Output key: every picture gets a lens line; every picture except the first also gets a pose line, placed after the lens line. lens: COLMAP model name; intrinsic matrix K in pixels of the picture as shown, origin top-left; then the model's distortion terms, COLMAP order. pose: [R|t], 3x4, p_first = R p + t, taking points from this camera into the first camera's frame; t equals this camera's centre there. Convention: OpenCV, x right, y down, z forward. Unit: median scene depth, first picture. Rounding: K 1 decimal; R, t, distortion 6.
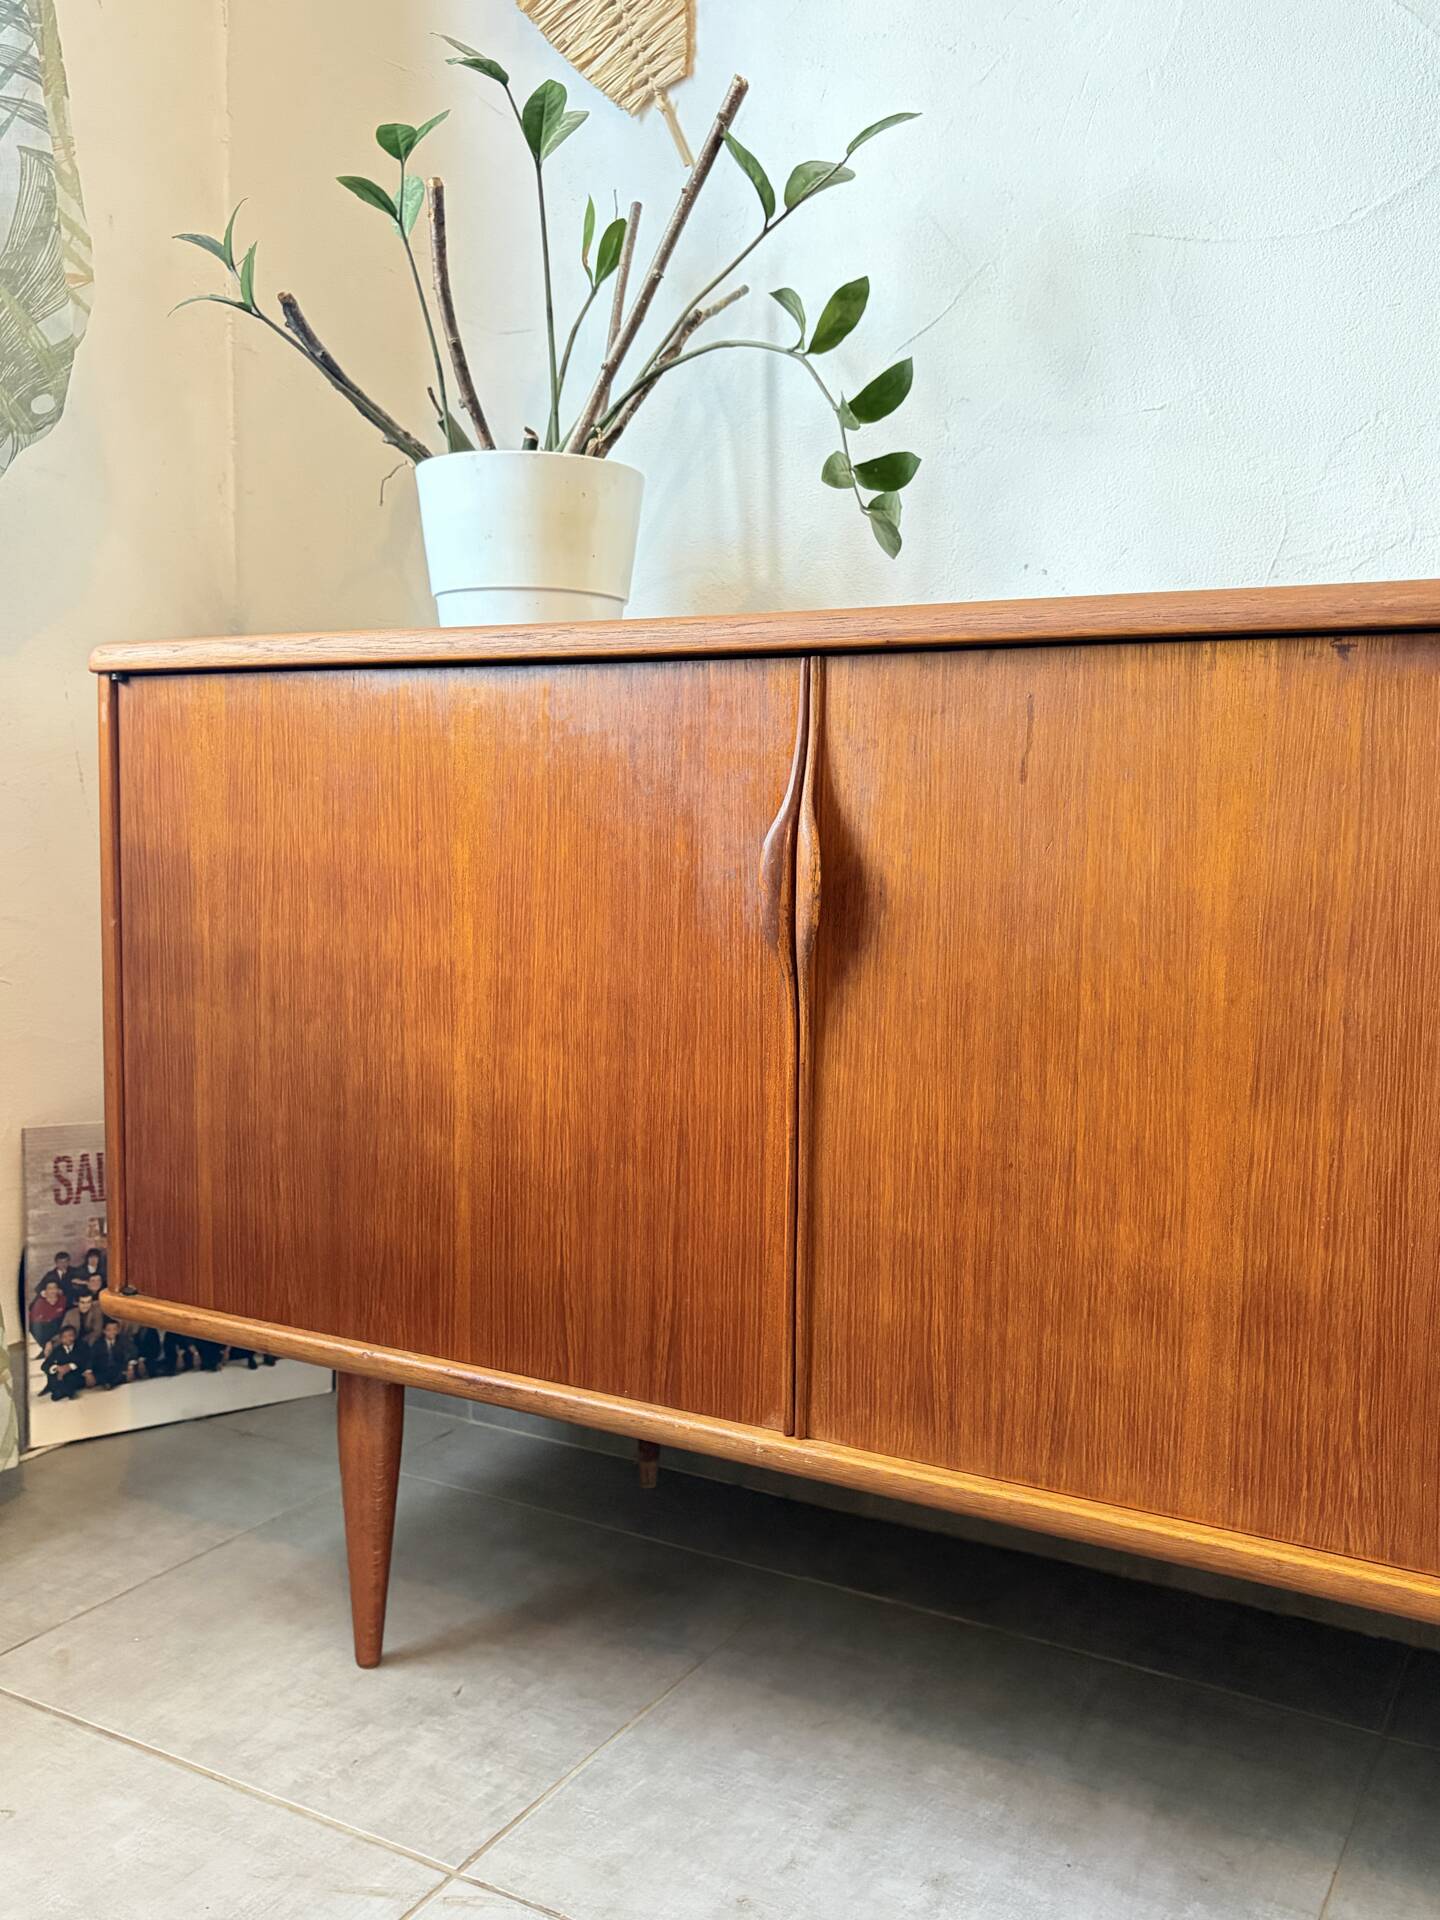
lens RADIAL K [[1699.1, 0, 714.3], [0, 1699.1, 979.7], [0, 0, 1]] dist [0.034890, -0.014811]
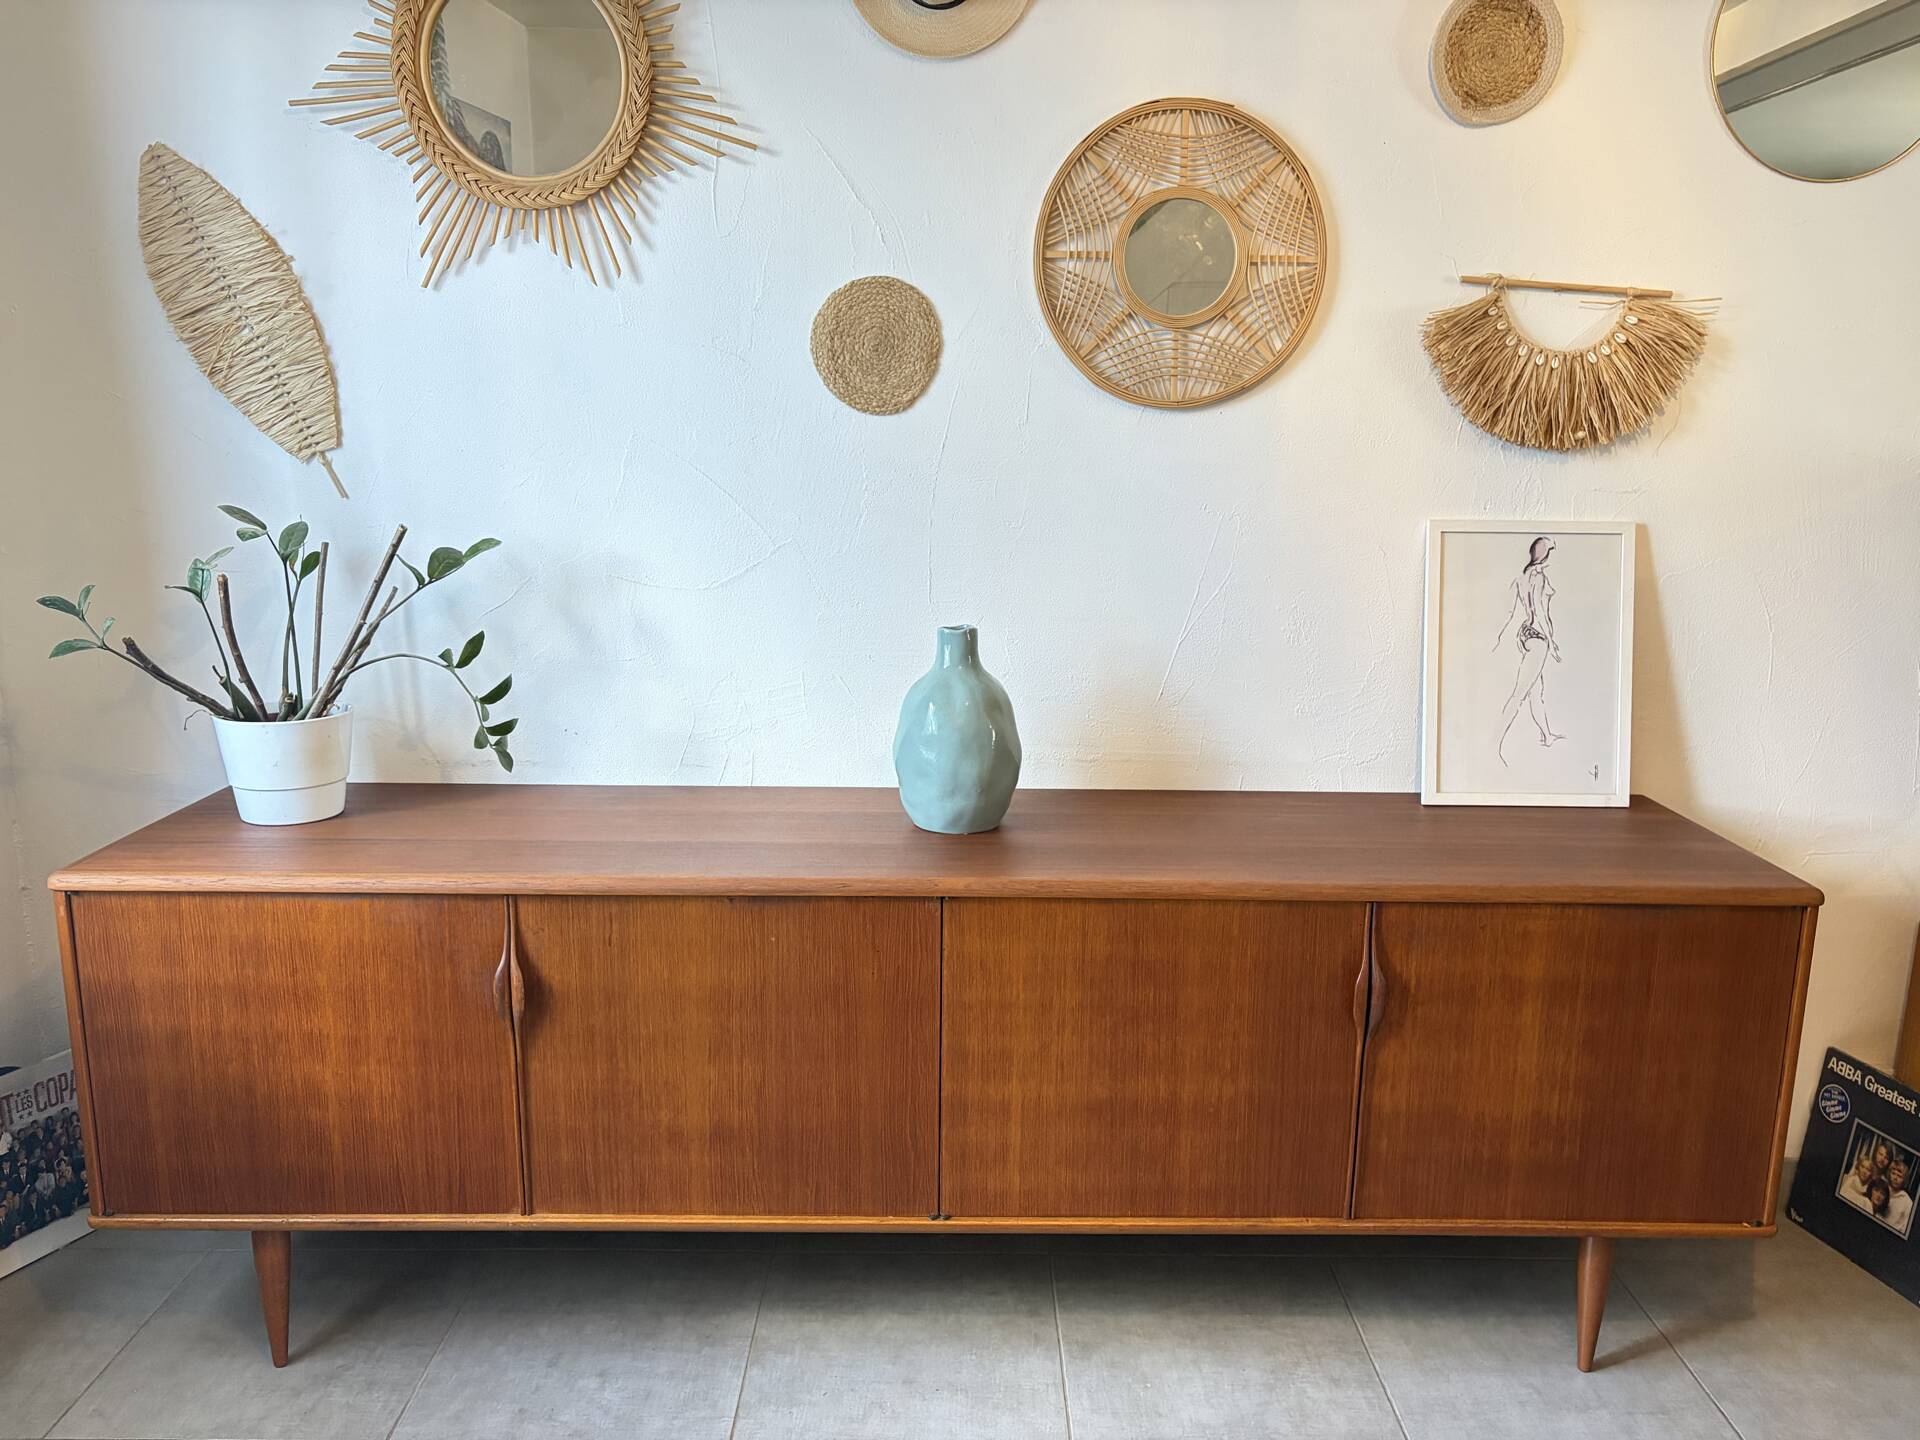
lens RADIAL K [[1456.4, 0, 968.8], [0, 1456.4, 729.8], [0, 0, 1]] dist [0.036455, -0.029506]
pose [[0.865677, -0.108539, 0.488695, -0.292278], [0.050594, 0.990183, 0.130298, -0.537597], [-0.498040, -0.088071, 0.862670, -0.836348]]
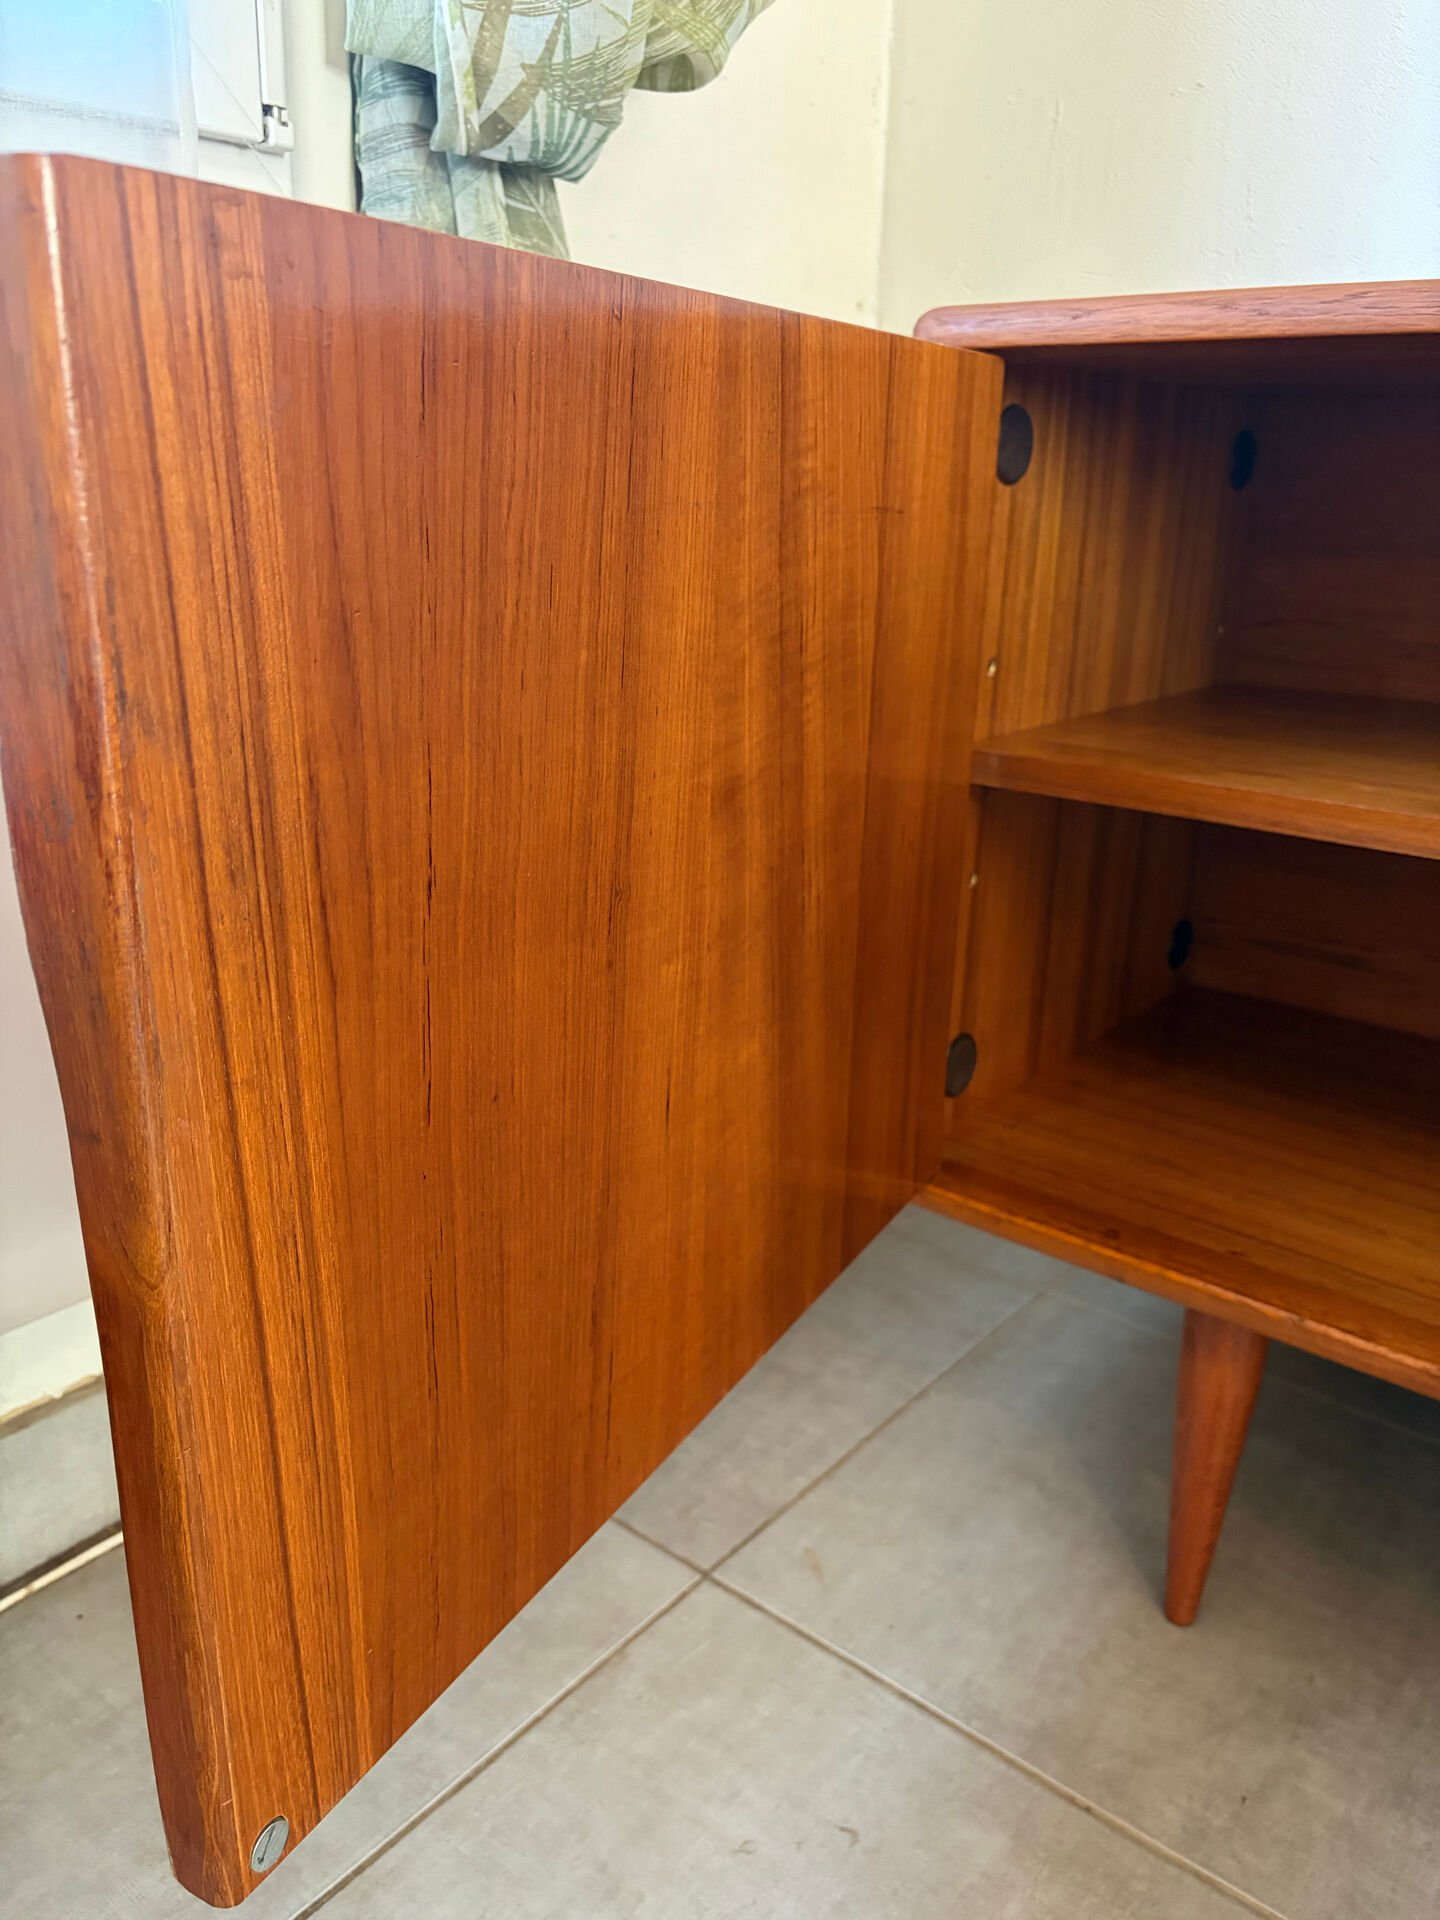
lens RADIAL K [[1482.8, 0, 713.3], [0, 1482.8, 960.3], [0, 0, 1]] dist [0.017244, -0.024878]
pose [[0.985851, 0.061920, -0.155767, -0.367335], [-0.026447, 0.975090, 0.220229, -0.072663], [0.165524, -0.212993, 0.962931, 0.368526]]
